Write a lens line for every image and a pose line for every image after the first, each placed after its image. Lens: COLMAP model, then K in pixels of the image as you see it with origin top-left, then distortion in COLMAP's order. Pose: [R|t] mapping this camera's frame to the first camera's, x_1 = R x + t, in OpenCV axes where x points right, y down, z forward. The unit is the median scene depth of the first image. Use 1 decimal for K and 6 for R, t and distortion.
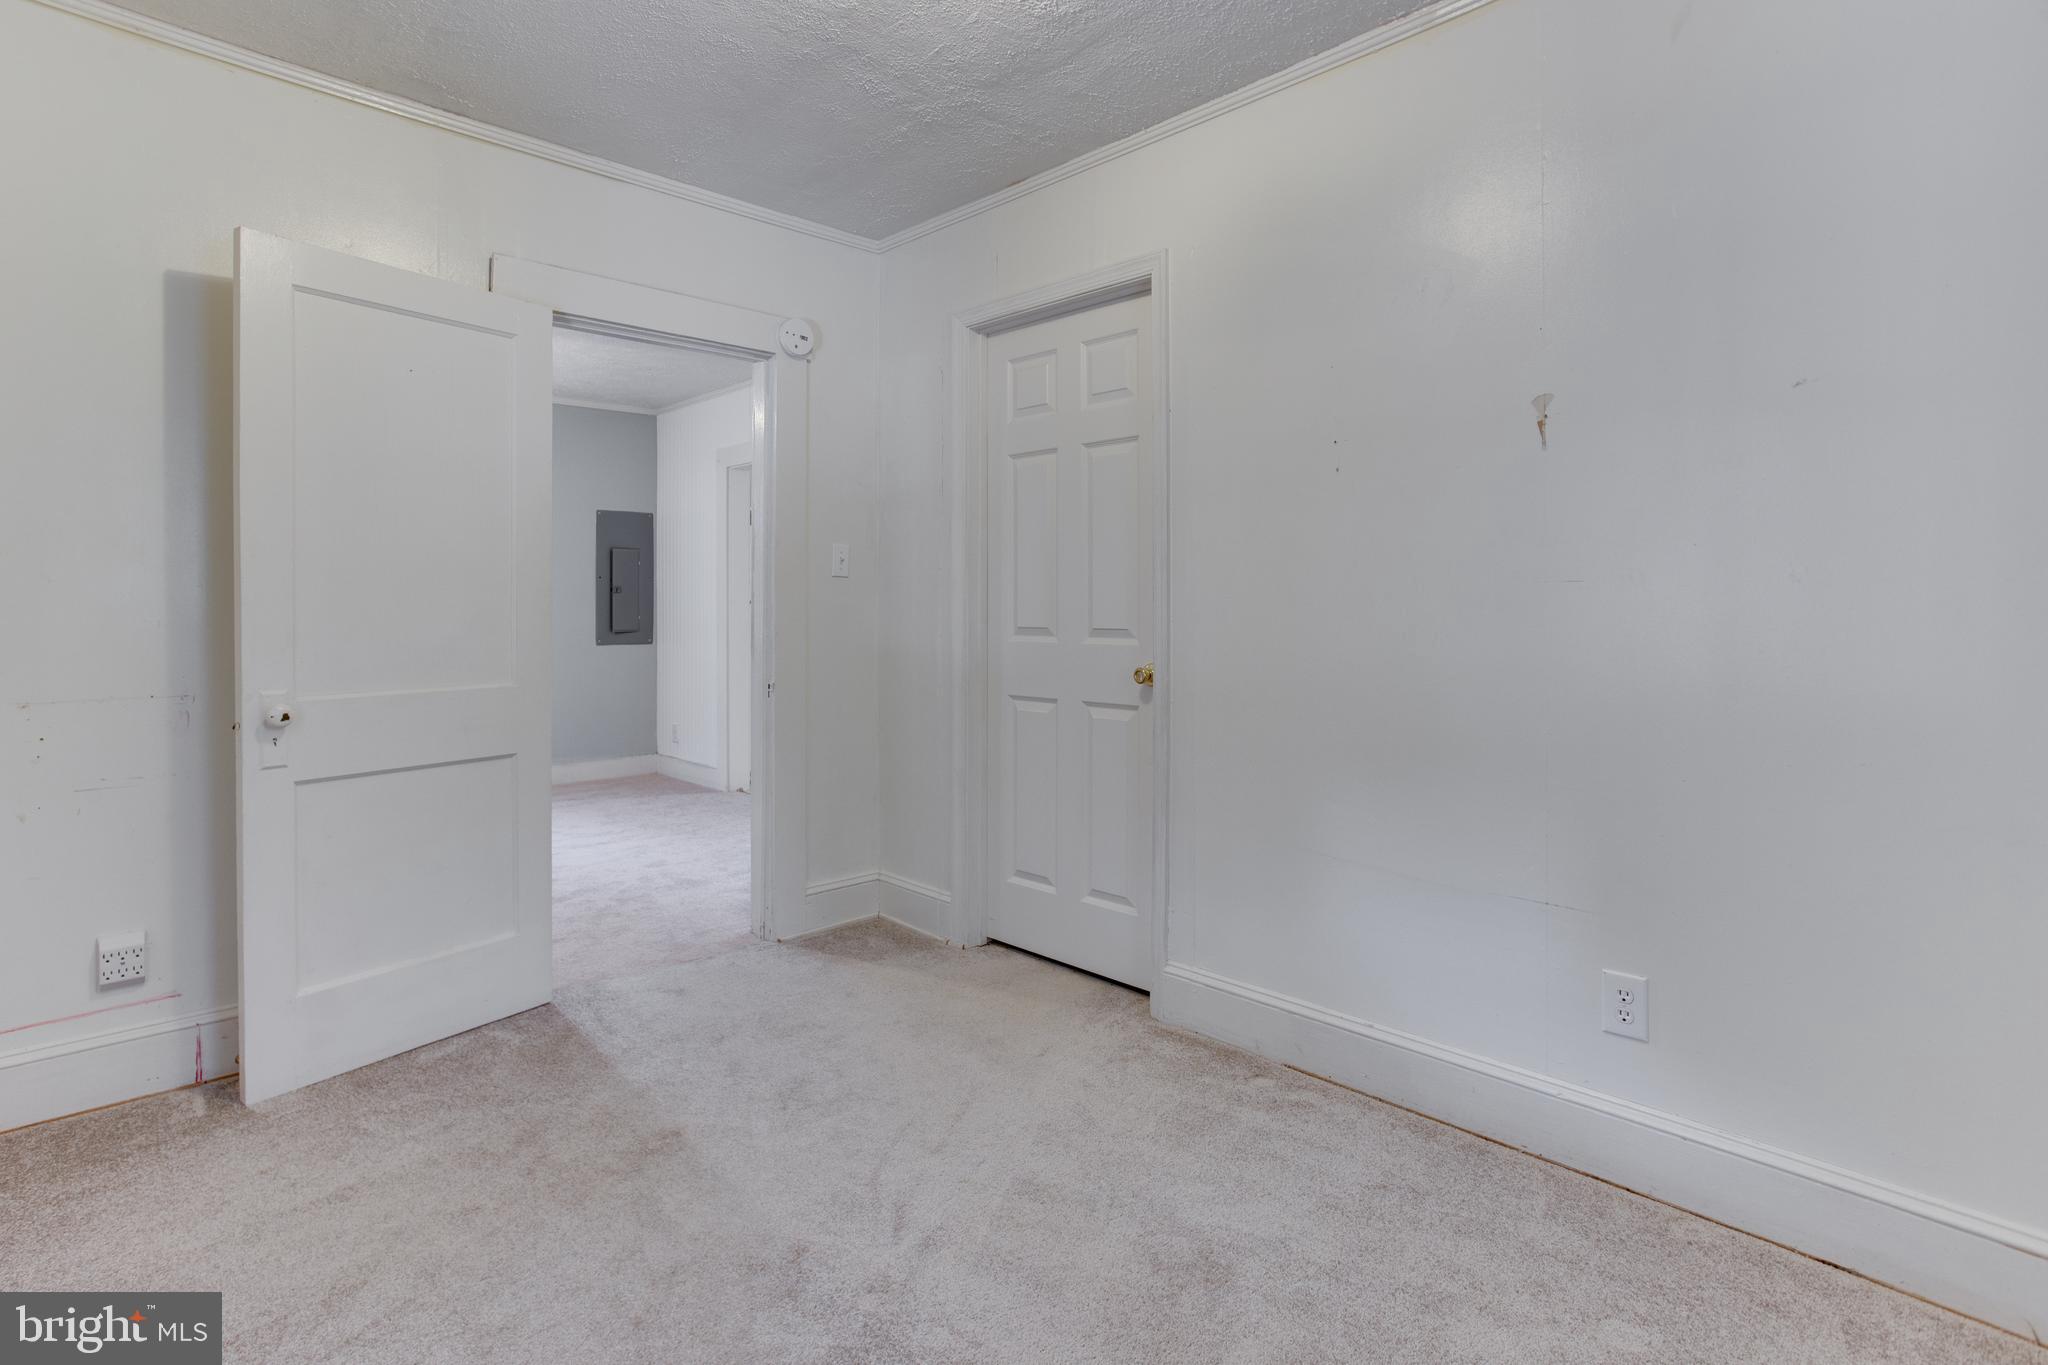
lens RADIAL K [[1067.1, 0, 1010.4], [0, 1067.1, 638.6], [0, 0, 1]] dist [-0.003570, 0.000363]
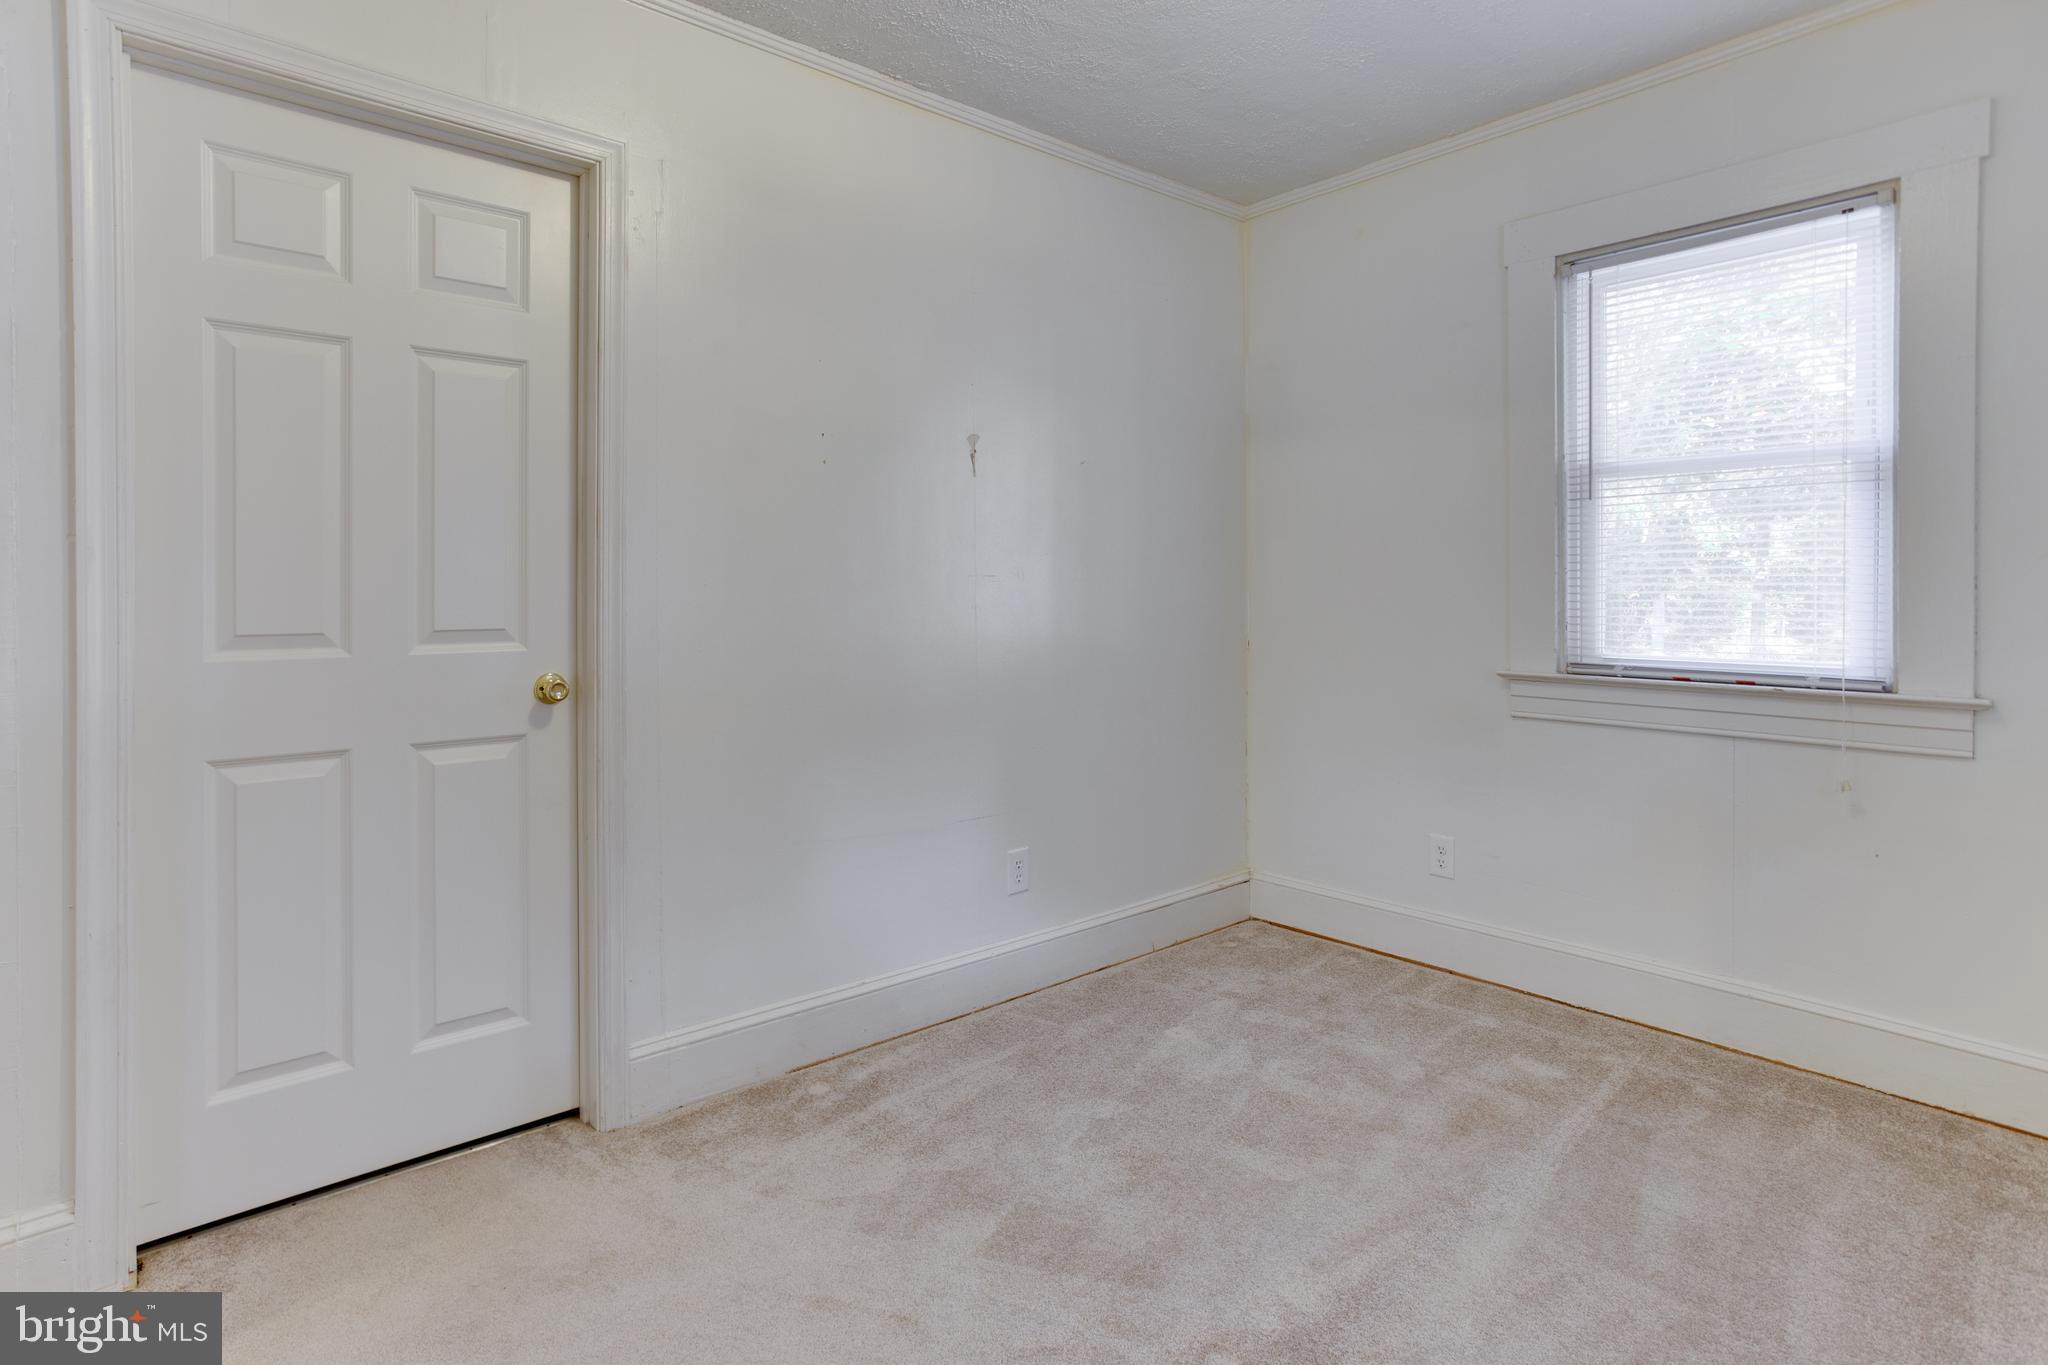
lens RADIAL K [[1051.4, 0, 997.4], [0, 1051.4, 627.9], [0, 0, 1]] dist [-0.050185, 0.036752]
pose [[0.047140, -0.028823, 0.998472, -0.622653], [0.035186, 0.999011, 0.027177, -0.018230], [-0.998268, 0.033851, 0.048108, 0.709155]]
